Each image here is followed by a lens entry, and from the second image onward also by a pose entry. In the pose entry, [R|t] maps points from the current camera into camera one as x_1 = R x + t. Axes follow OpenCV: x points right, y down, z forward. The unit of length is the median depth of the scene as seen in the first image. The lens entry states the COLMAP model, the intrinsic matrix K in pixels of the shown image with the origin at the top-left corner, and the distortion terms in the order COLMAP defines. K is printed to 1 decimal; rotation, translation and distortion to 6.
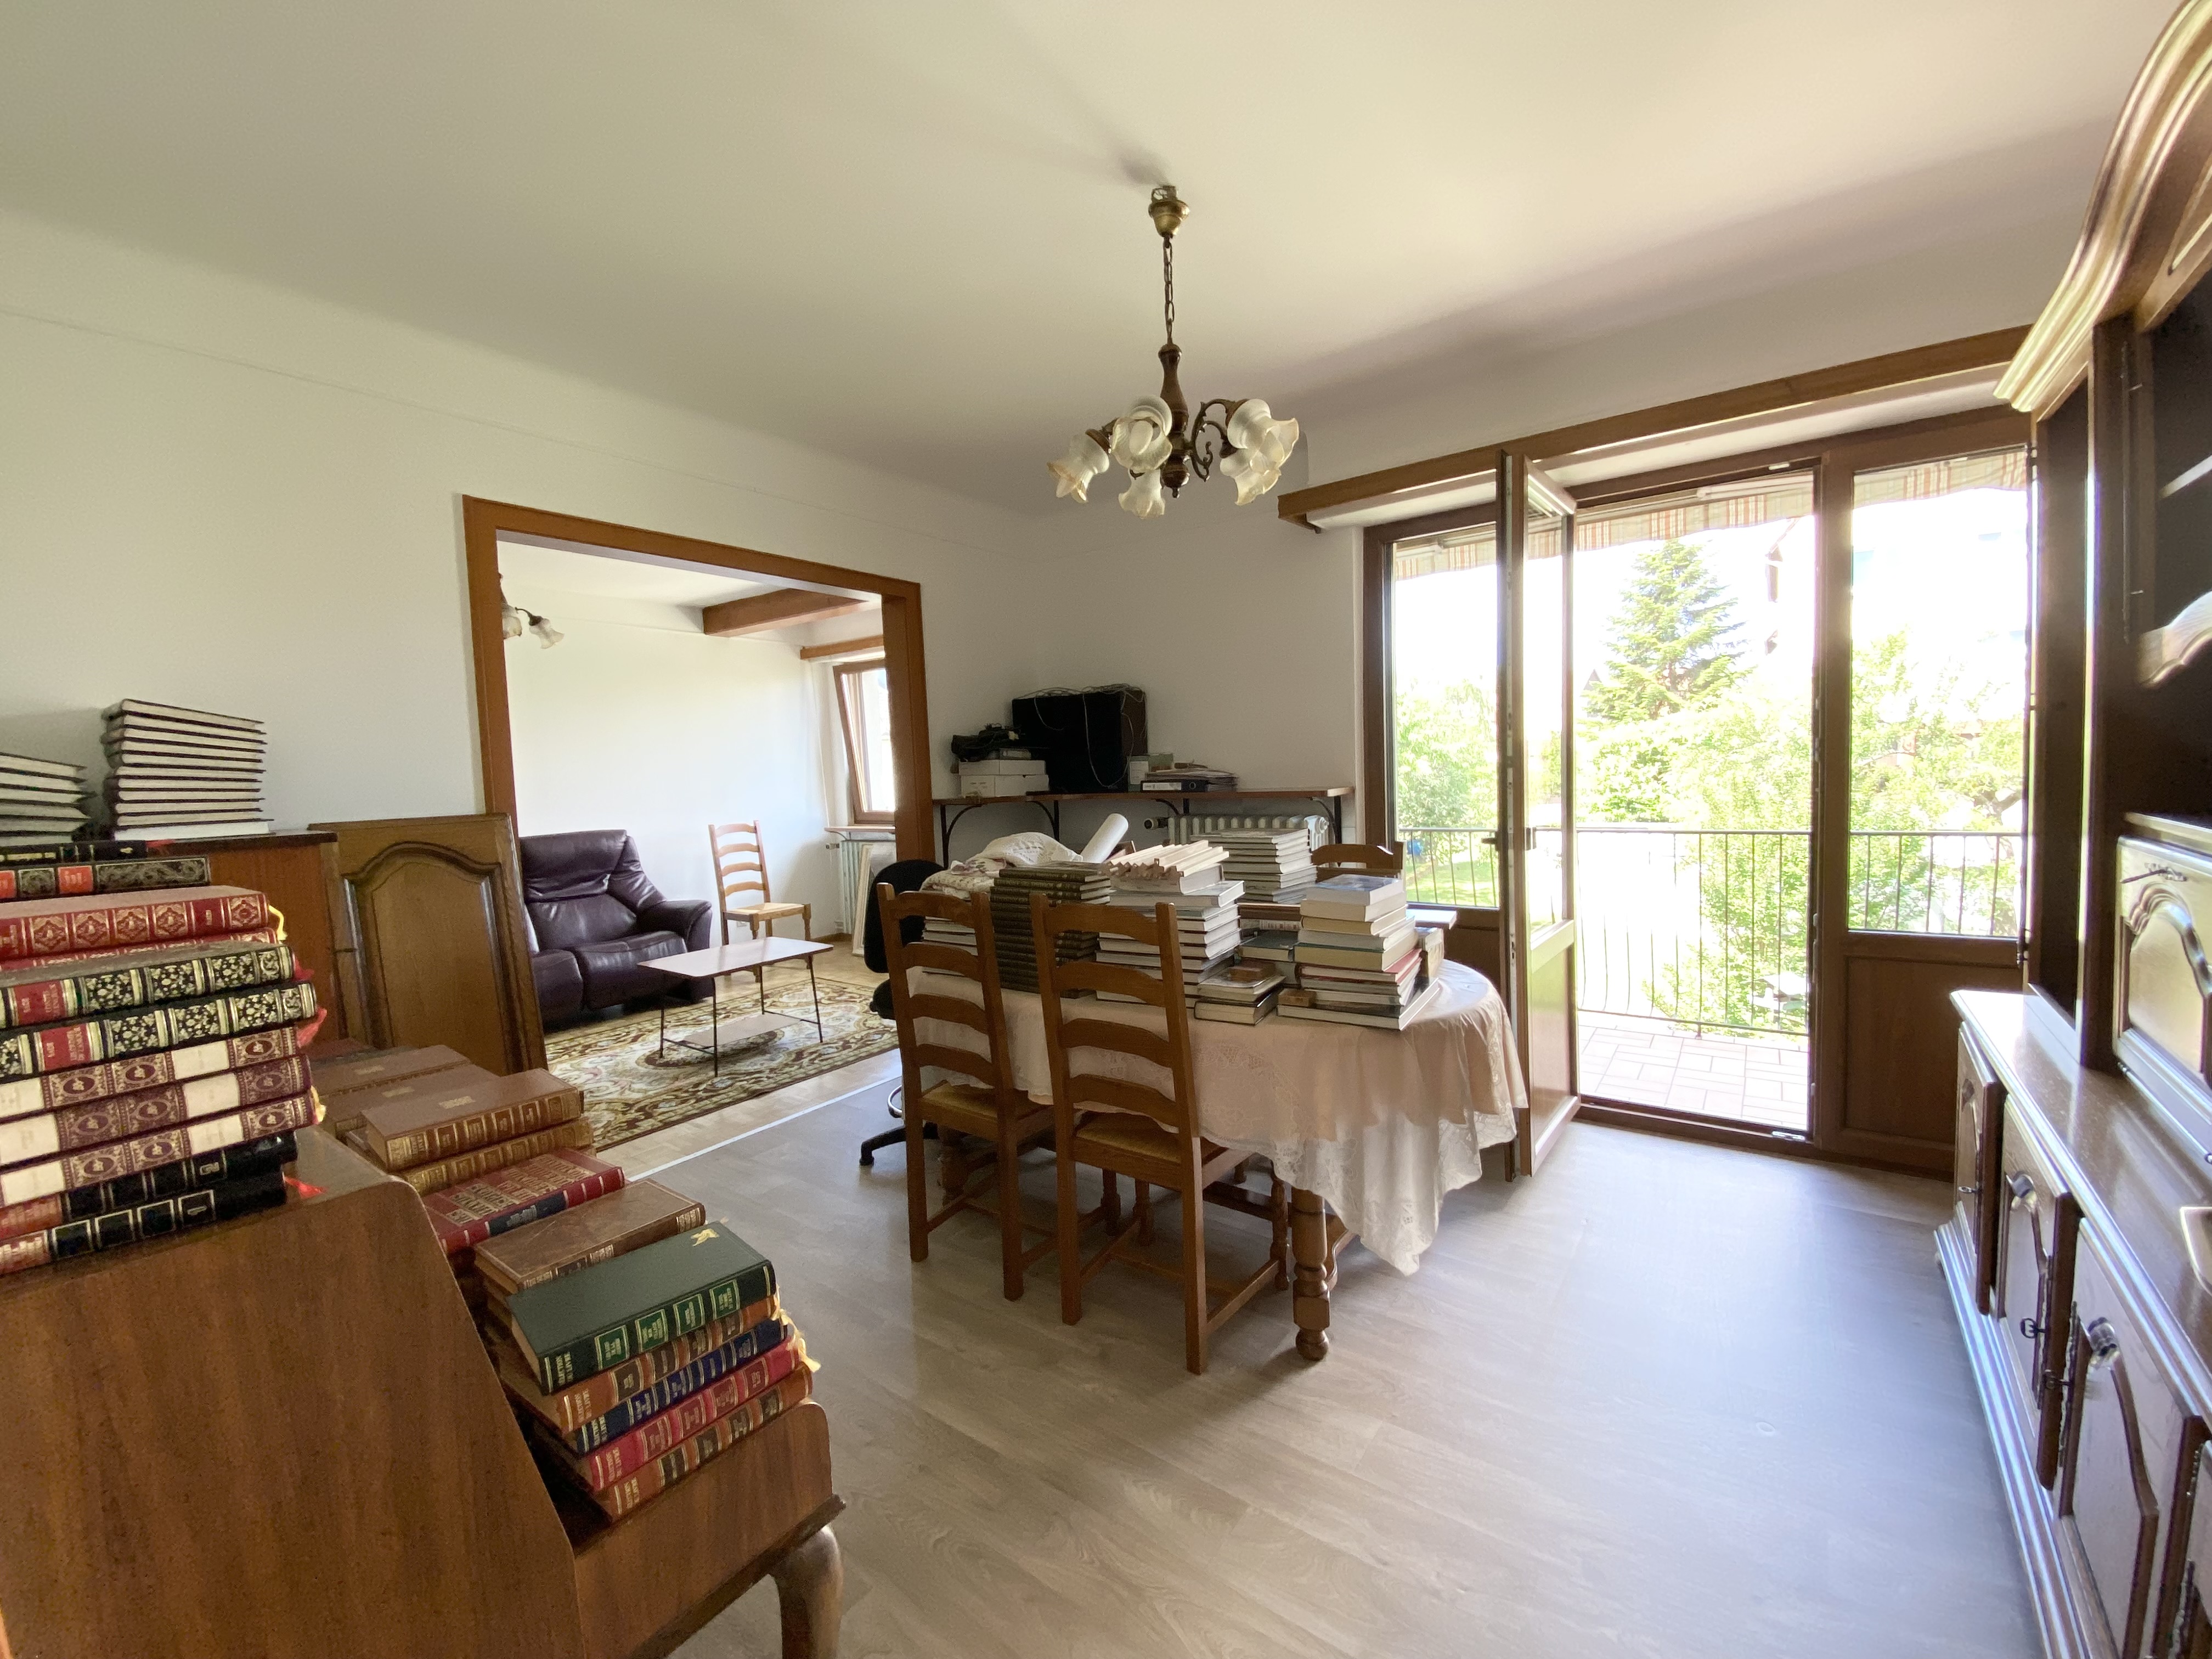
lens RADIAL K [[864.0, 0, 1106.0], [0, 864.0, 829.5], [0, 0, 1]] dist [-0.000233, -0.000094]
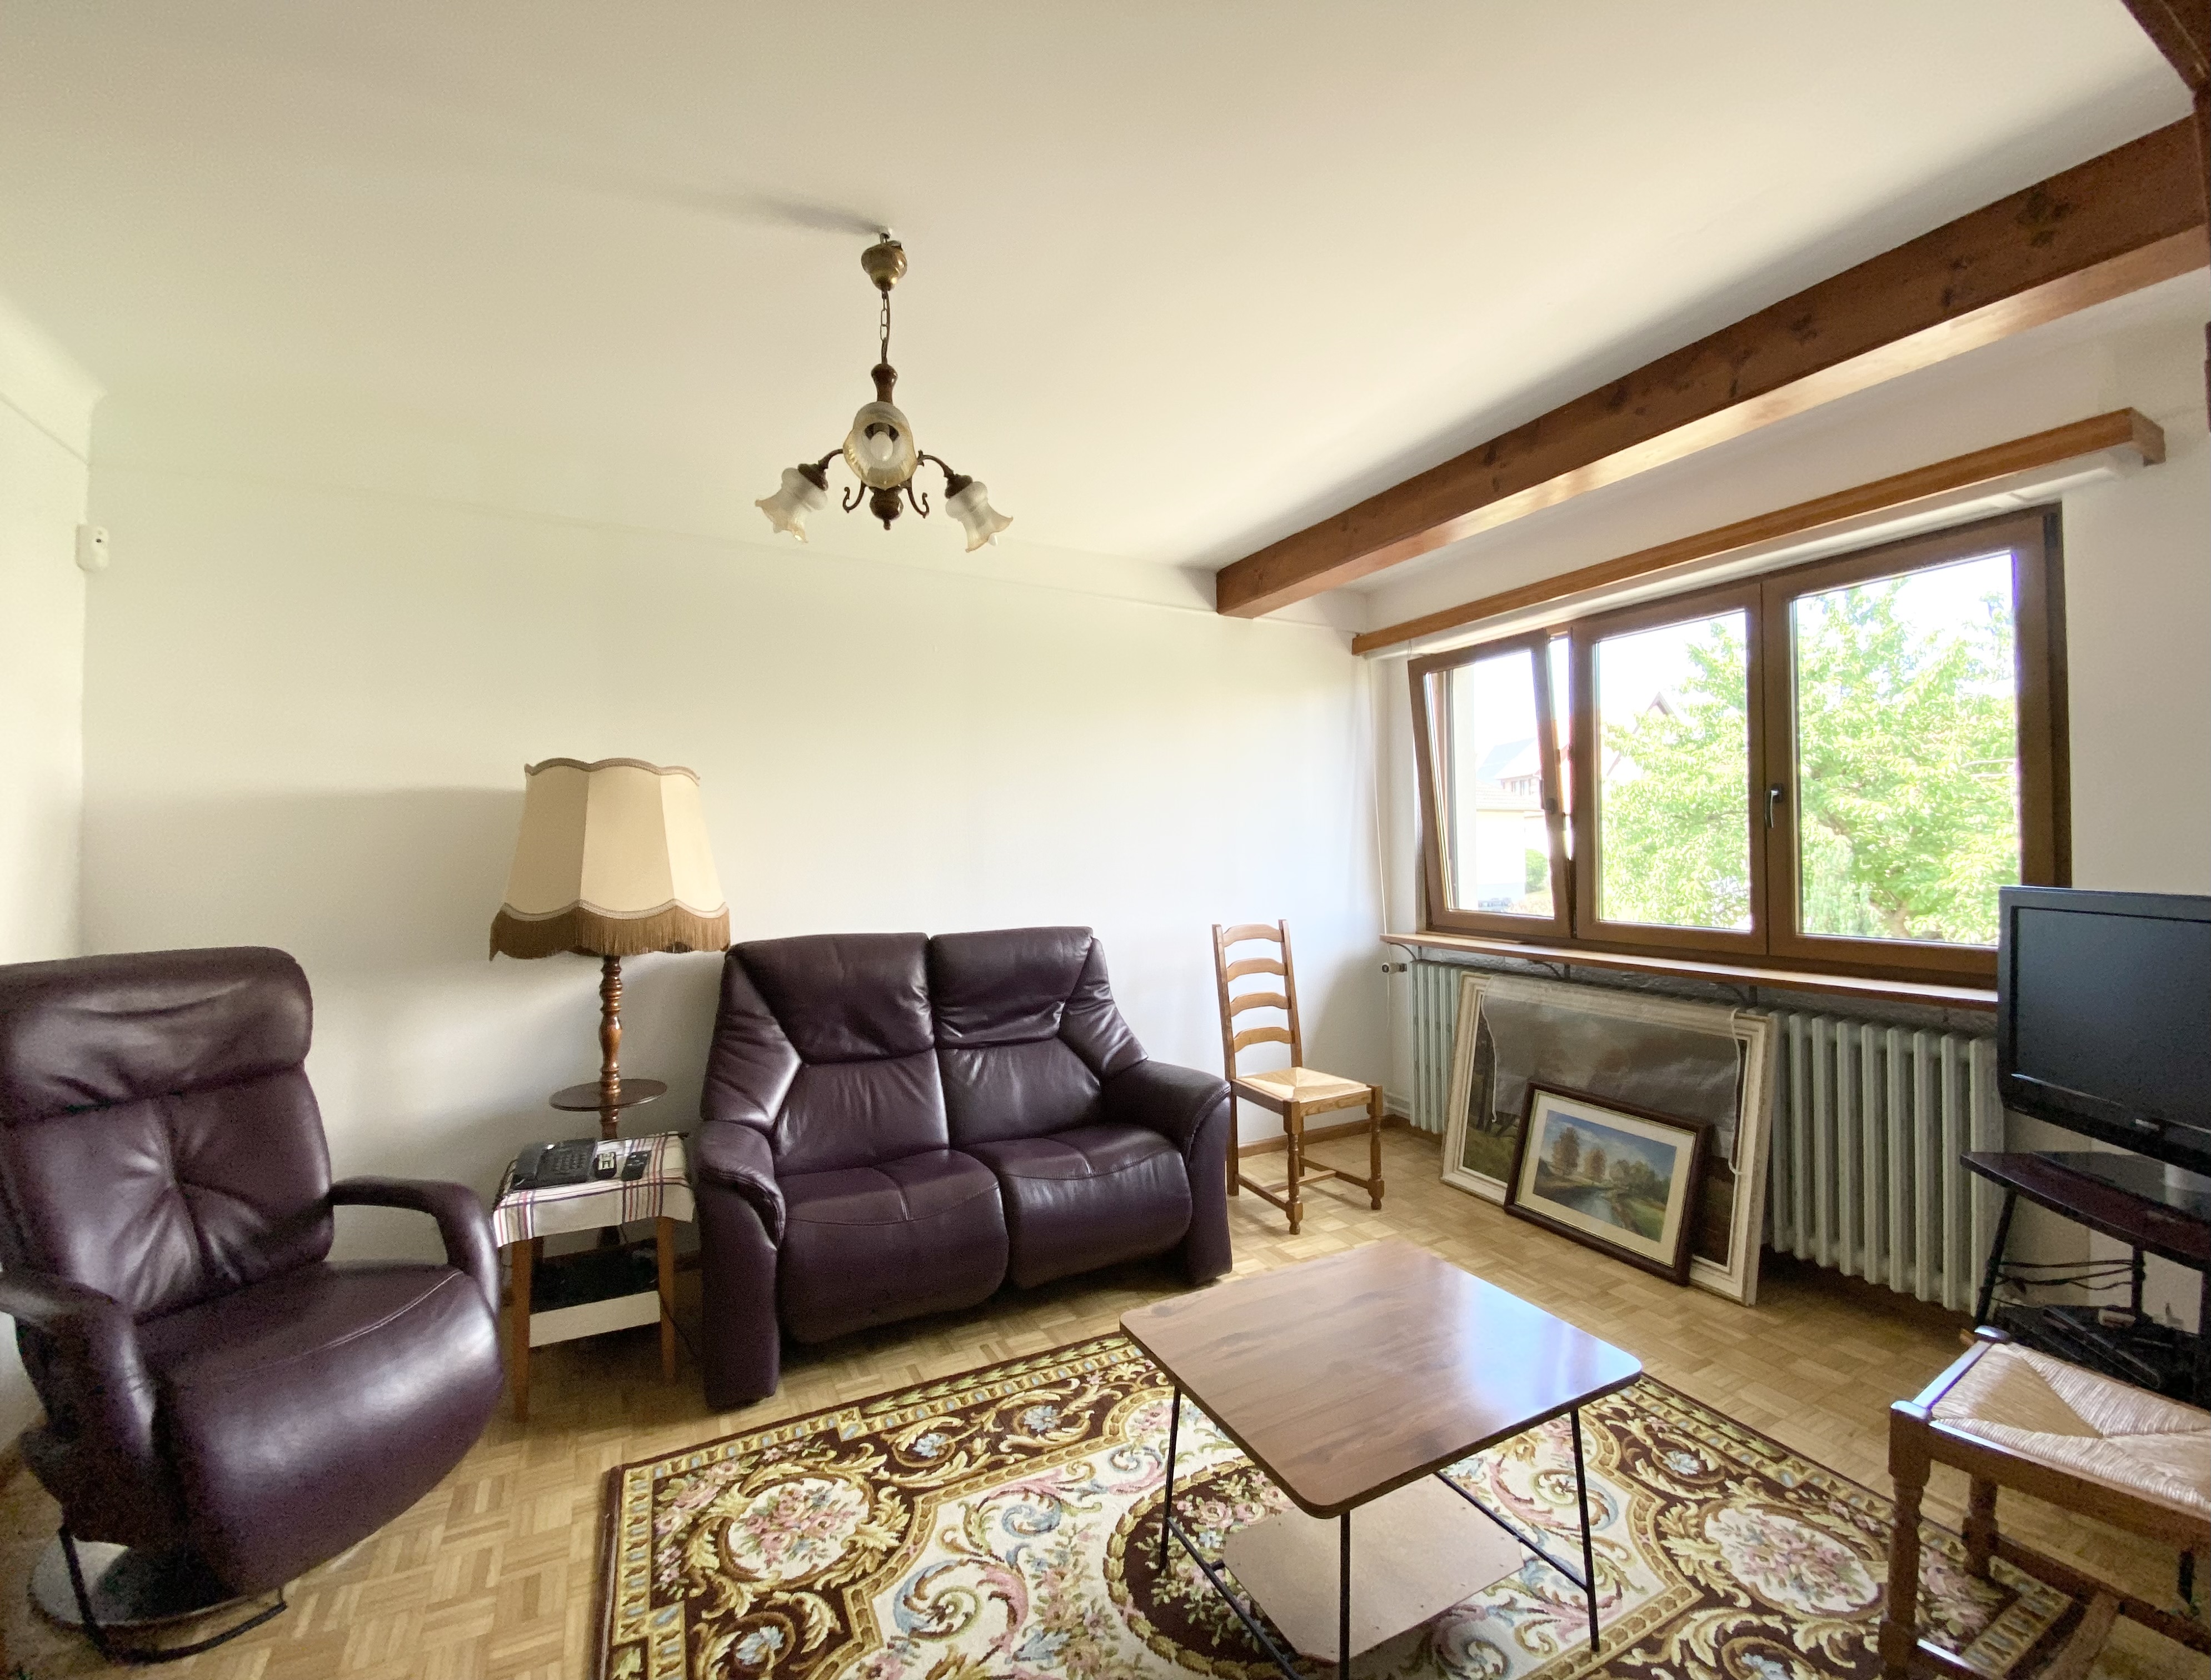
lens RADIAL K [[891.7, 0, 1105.5], [0, 891.7, 840.0], [0, 0, 1]] dist [0.000259, 0.000005]
pose [[0.891897, 0.022096, -0.451698, -0.258656], [-0.052723, 0.997075, -0.055330, -0.026341], [0.449154, 0.073163, 0.890454, 0.433417]]
